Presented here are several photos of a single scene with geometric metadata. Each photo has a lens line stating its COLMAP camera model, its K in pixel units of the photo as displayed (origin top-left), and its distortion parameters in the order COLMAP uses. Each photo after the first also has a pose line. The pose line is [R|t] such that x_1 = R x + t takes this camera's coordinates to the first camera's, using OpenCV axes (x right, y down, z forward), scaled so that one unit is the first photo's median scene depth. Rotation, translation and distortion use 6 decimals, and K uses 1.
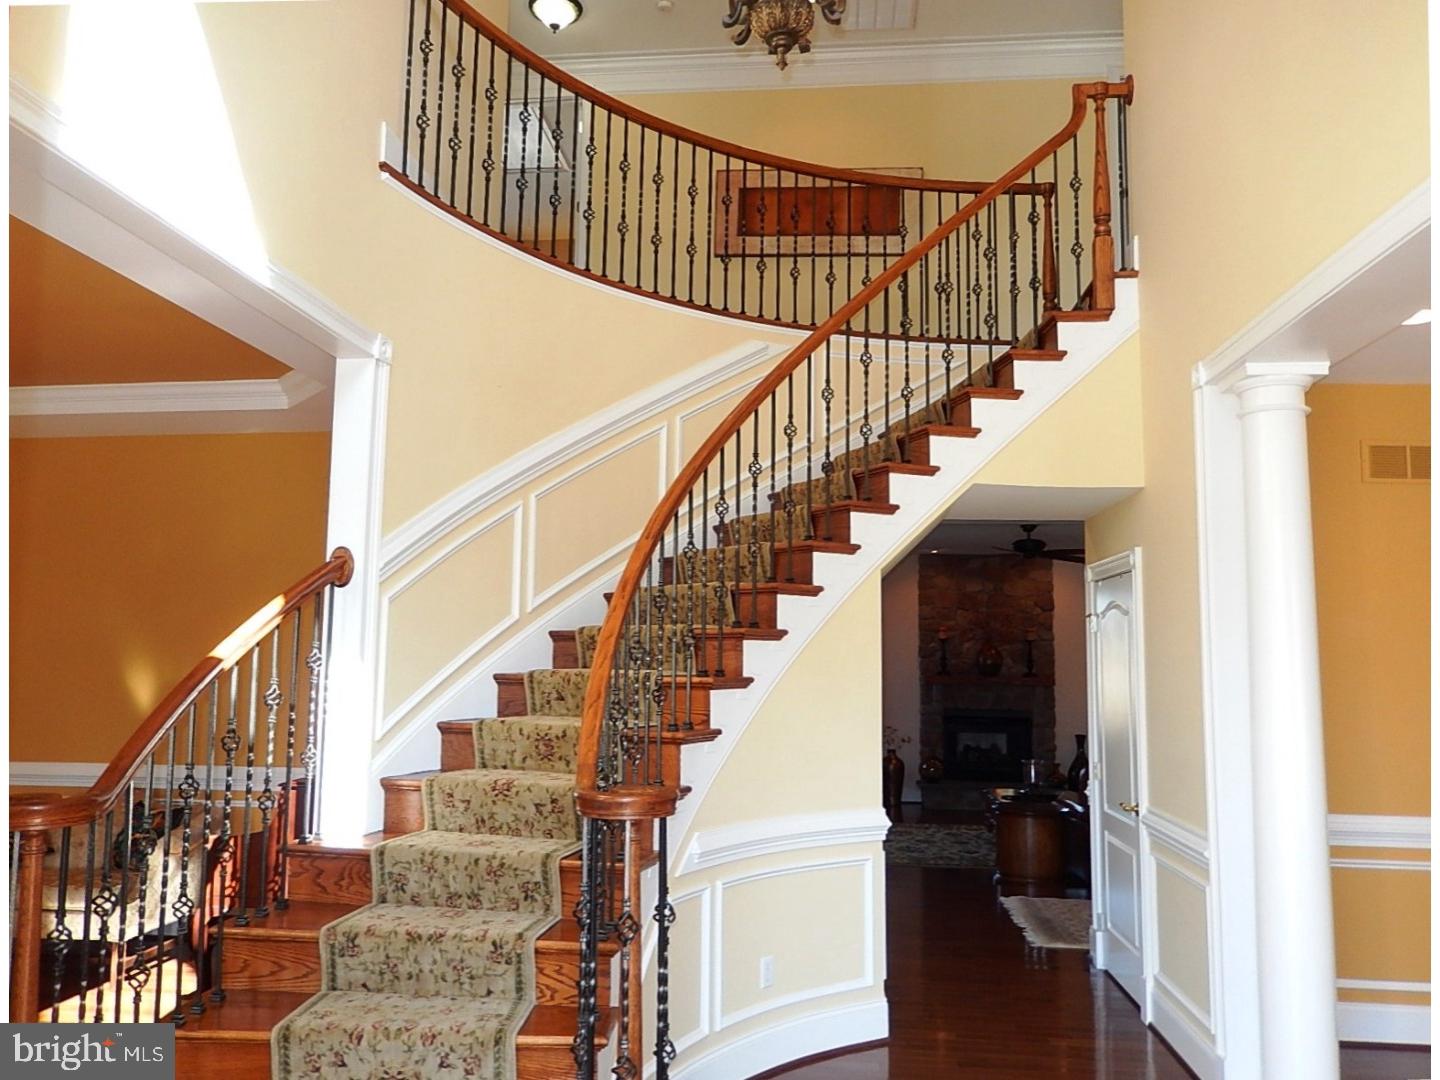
lens RADIAL K [[1101.3, 0, 693.0], [0, 1101.3, 536.9], [0, 0, 1]] dist [0.002346, 0.002428]
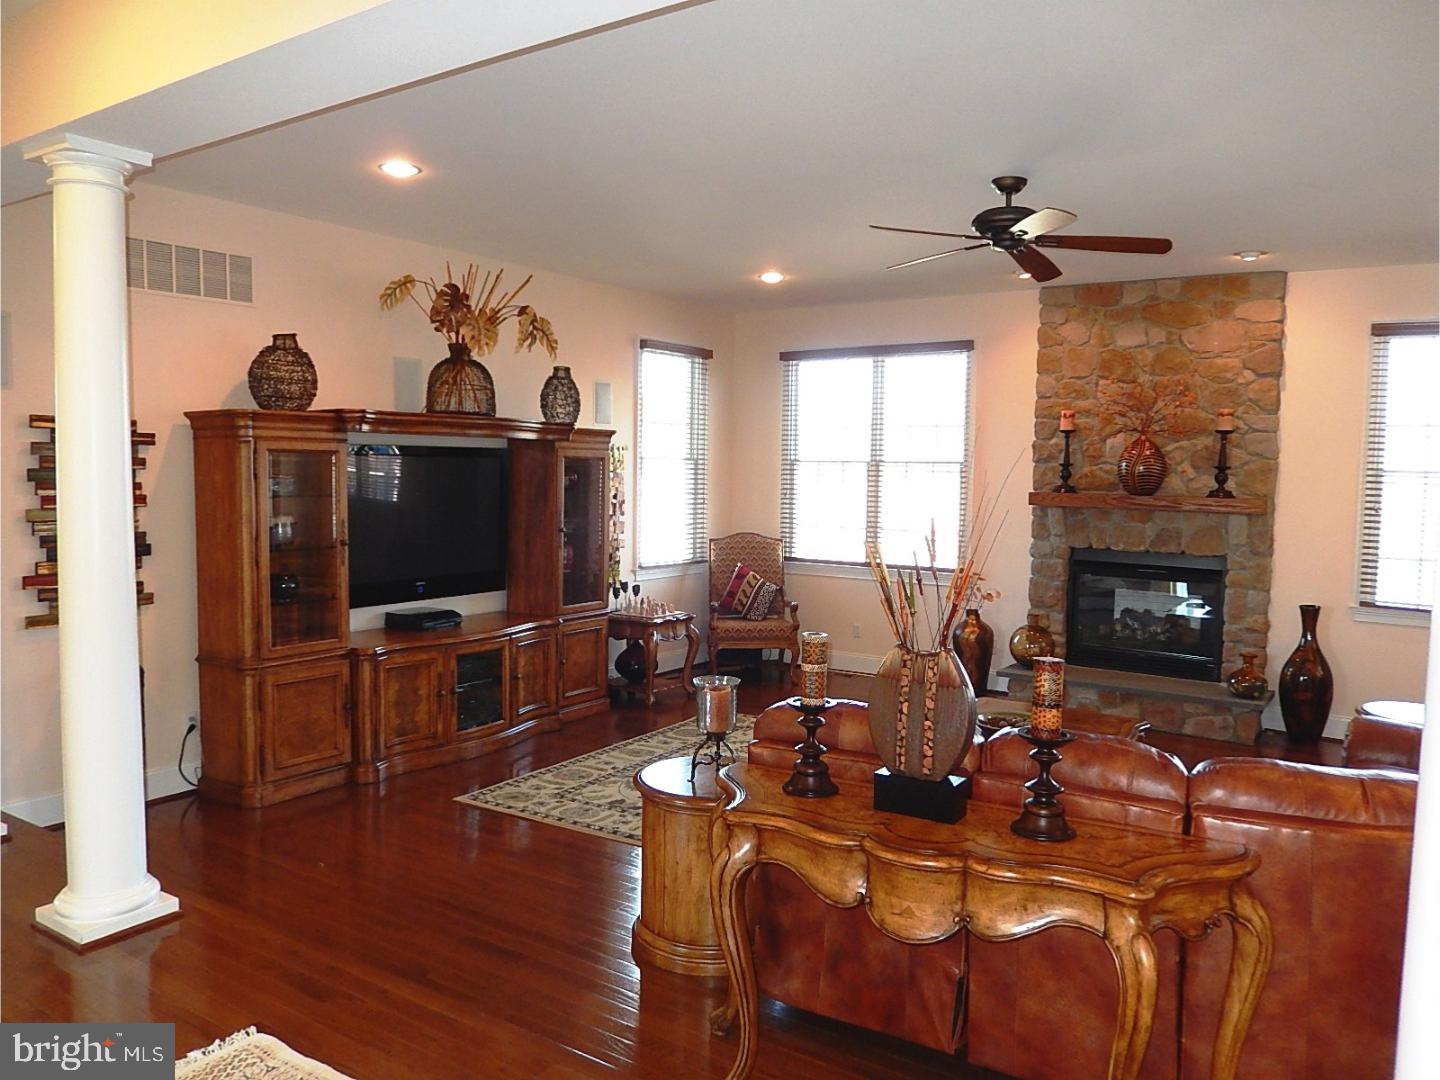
lens RADIAL K [[1094.3, 0, 720.0], [0, 1094.3, 540.0], [0, 0, 1]] dist [-0.003497, 0.002098]
pose [[0.892299, 0.035467, -0.450050, 0.326717], [0.039330, 0.987011, 0.155762, 0.052367], [0.449729, -0.156686, 0.879314, 0.396983]]
